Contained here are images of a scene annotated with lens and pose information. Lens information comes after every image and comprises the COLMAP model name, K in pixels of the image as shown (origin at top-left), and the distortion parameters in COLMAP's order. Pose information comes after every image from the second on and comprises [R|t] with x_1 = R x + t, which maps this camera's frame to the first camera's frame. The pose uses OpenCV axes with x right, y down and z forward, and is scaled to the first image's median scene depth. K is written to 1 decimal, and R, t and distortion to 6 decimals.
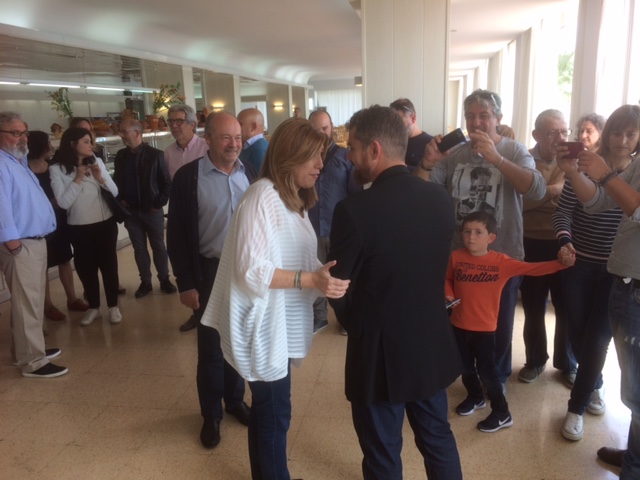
lens RADIAL K [[539.5, 0, 320.7], [0, 539.5, 241.3], [0, 0, 1]] dist [0.014590, 0.002538]
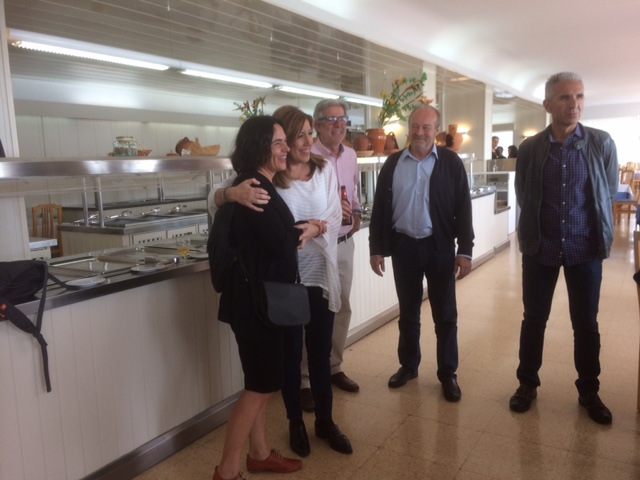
lens RADIAL K [[539.5, 0, 319.7], [0, 539.5, 239.7], [0, 0, 1]] dist [0.014590, 0.002538]
pose [[0.926334, 0.048996, -0.373503, -0.116097], [-0.079538, 0.994591, -0.066795, -0.053282], [0.368210, 0.091582, 0.925221, 0.356670]]
